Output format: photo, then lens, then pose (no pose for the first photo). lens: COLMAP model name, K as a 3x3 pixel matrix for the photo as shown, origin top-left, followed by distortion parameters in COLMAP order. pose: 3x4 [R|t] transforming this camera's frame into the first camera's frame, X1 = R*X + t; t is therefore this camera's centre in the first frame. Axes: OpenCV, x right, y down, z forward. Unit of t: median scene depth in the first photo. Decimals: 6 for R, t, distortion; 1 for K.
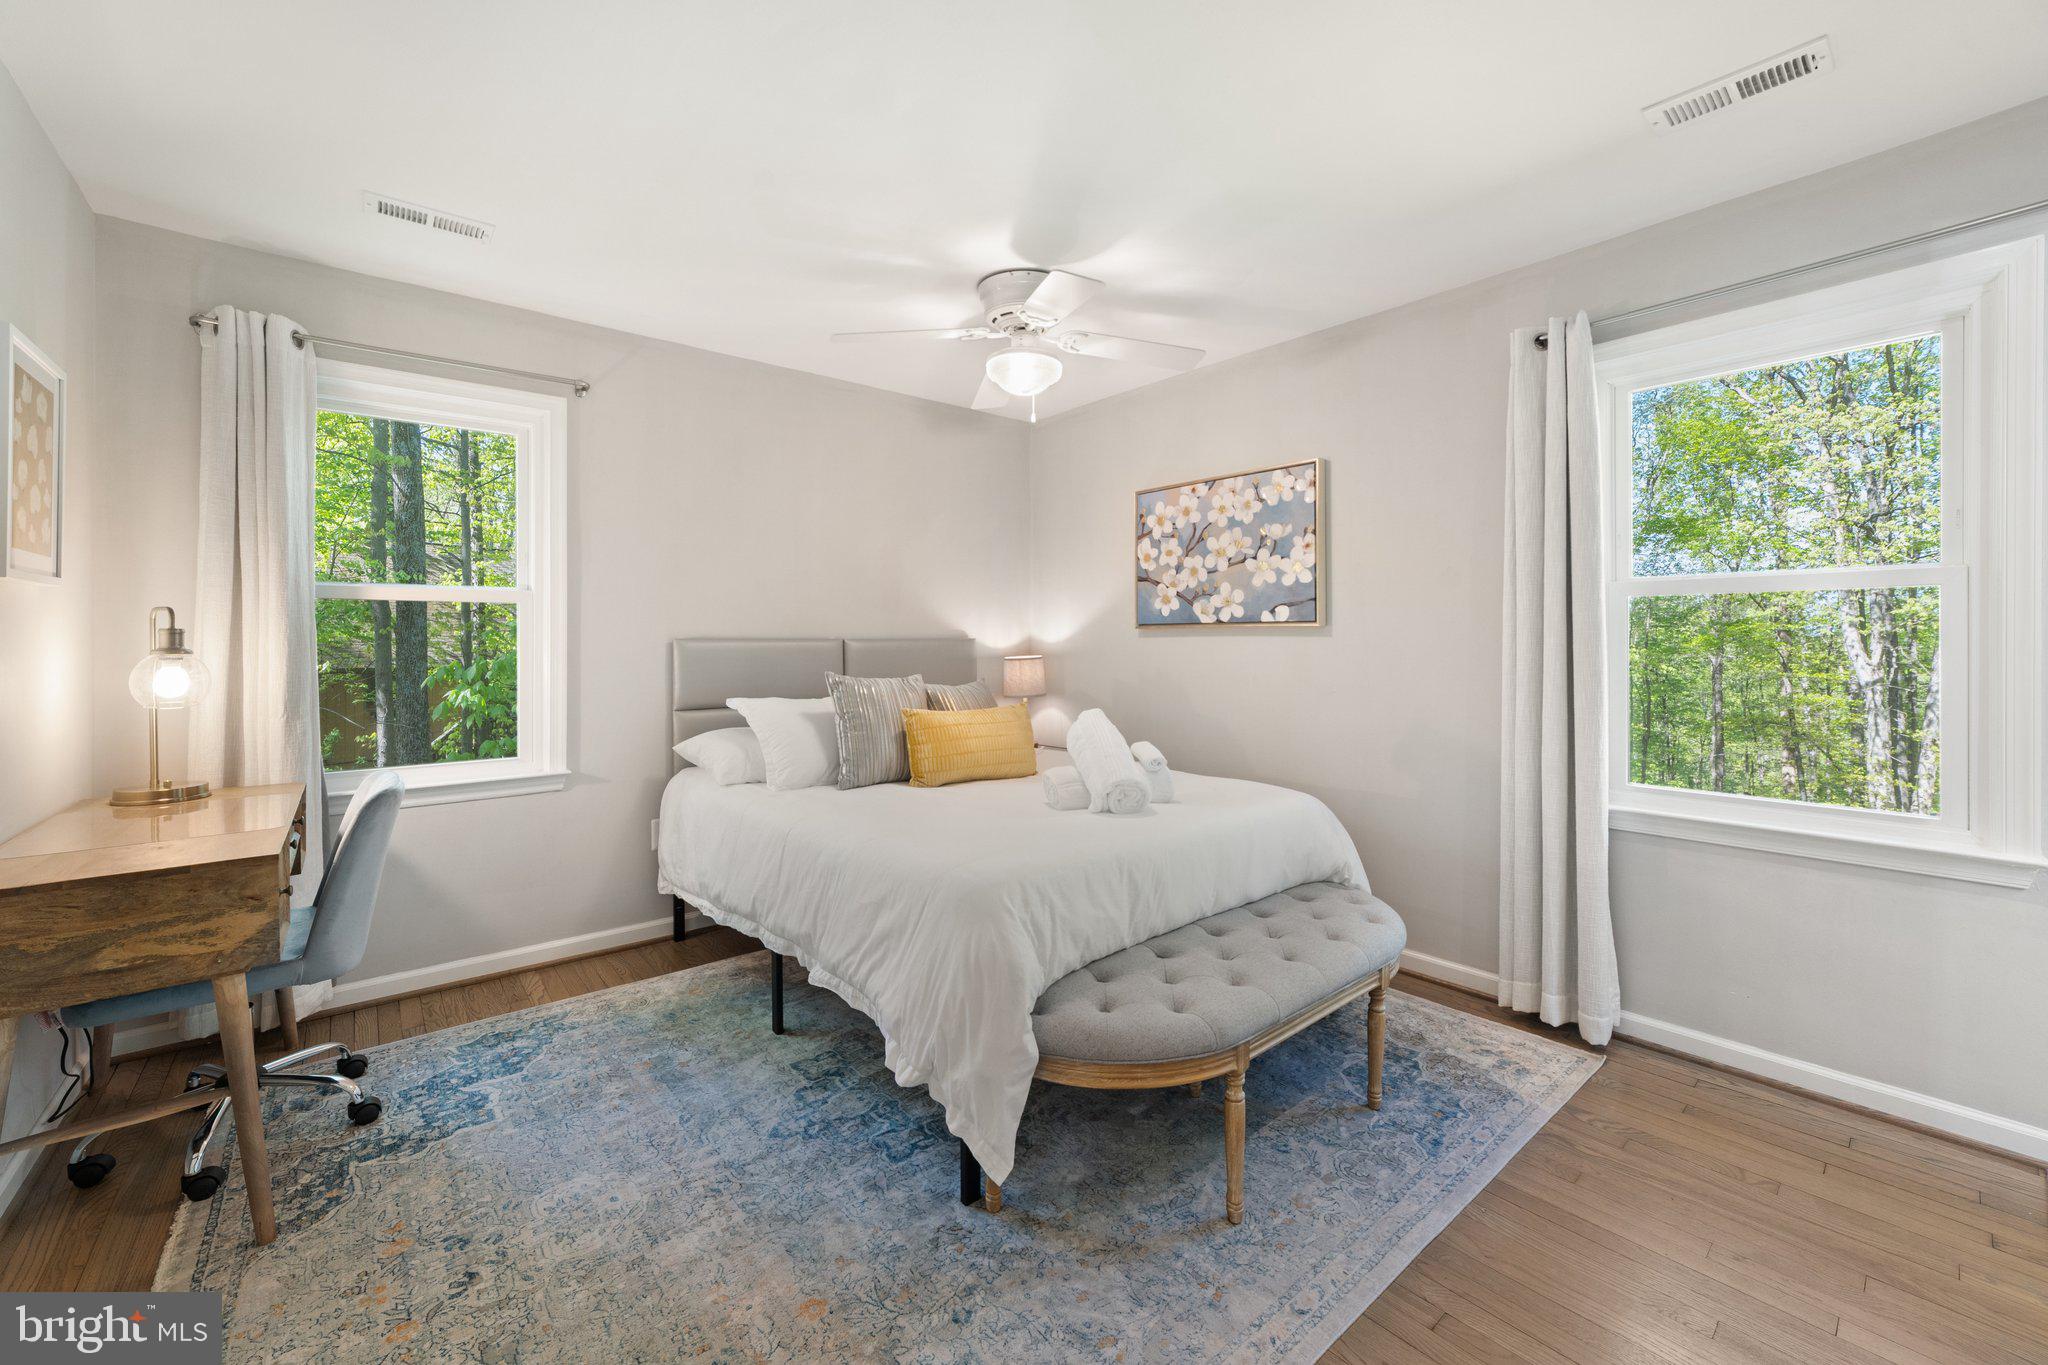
lens RADIAL K [[795.4, 0, 1019.5], [0, 795.4, 646.9], [0, 0, 1]] dist [-0.018047, -0.000109]
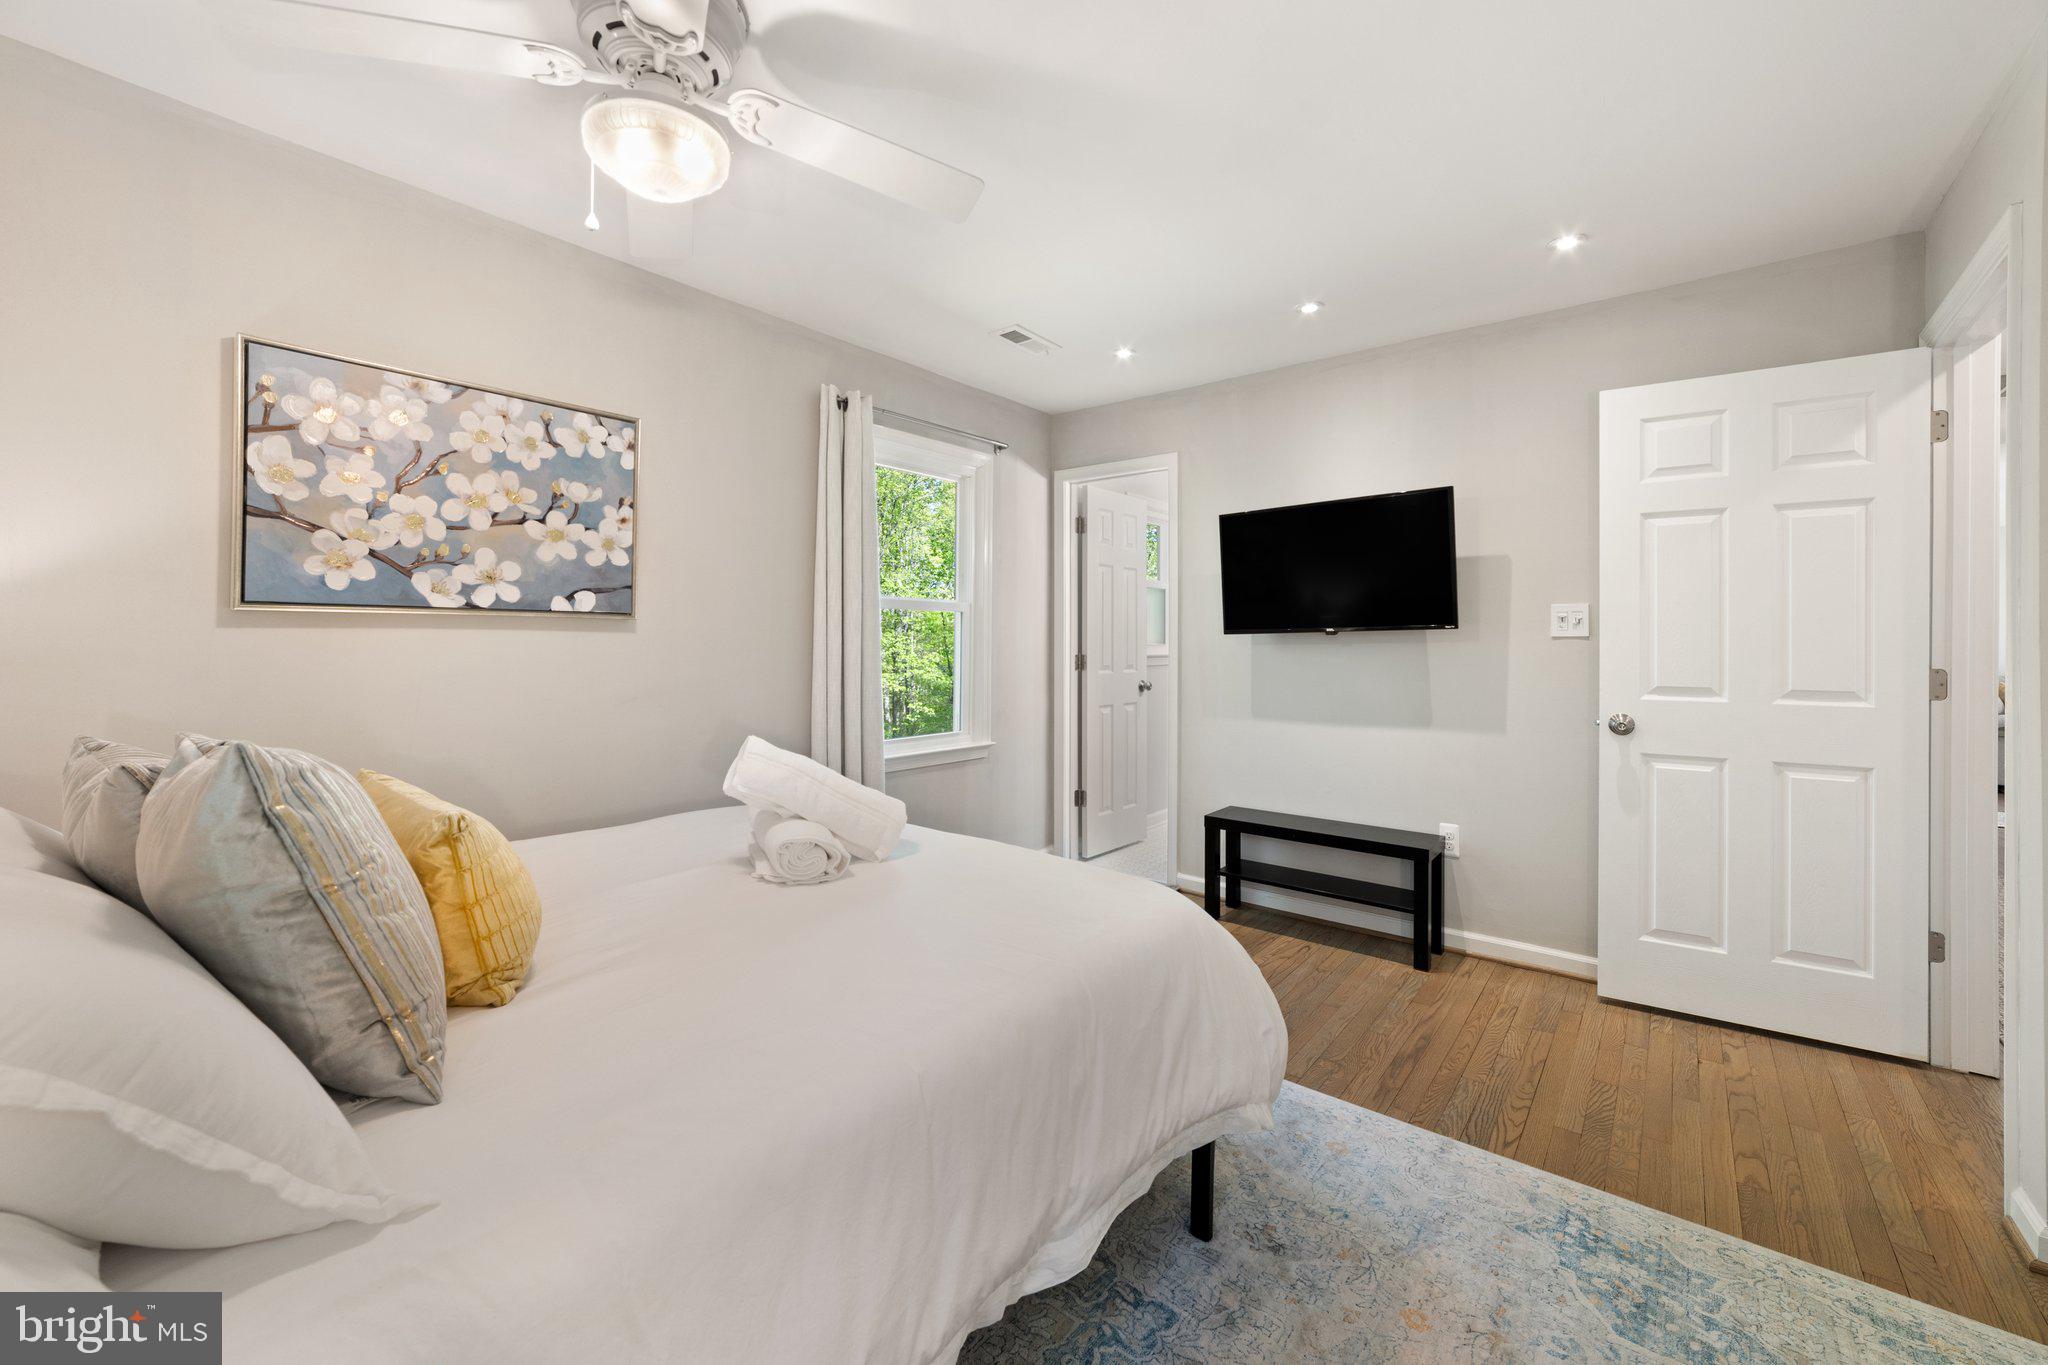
lens RADIAL K [[795.4, 0, 1031.4], [0, 795.4, 639.4], [0, 0, 1]] dist [-0.018047, -0.000109]
pose [[-0.164861, 0.004197, 0.986308, -0.467135], [0.000663, 0.999991, -0.004145, -0.001810], [-0.986317, -0.000029, -0.164862, 0.663468]]
